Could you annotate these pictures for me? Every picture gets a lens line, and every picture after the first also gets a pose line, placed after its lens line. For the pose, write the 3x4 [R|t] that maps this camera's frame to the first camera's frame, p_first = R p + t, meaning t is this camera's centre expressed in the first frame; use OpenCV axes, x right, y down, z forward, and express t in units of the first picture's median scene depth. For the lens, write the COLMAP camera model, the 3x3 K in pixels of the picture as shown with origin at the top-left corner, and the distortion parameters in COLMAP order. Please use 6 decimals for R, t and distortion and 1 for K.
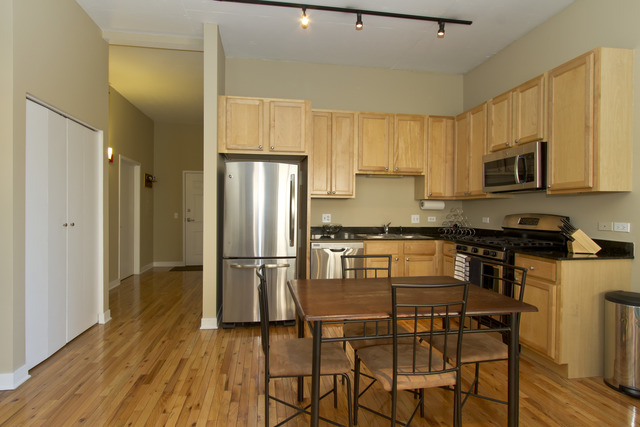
lens RADIAL K [[332.9, 0, 314.6], [0, 332.9, 213.3], [0, 0, 1]] dist [-0.004513, 0.001326]
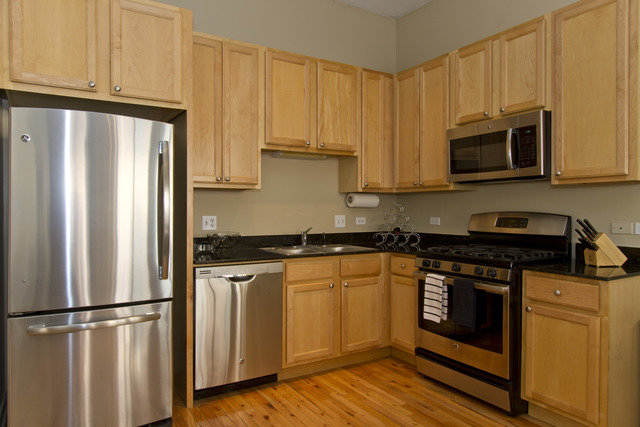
lens RADIAL K [[434.7, 0, 315.9], [0, 434.7, 210.8], [0, 0, 1]] dist [0.004983, -0.004377]
pose [[0.924279, -0.010390, 0.381577, -0.101527], [0.011653, 0.999932, -0.001000, -0.005223], [-0.381541, 0.005371, 0.924337, 0.265881]]
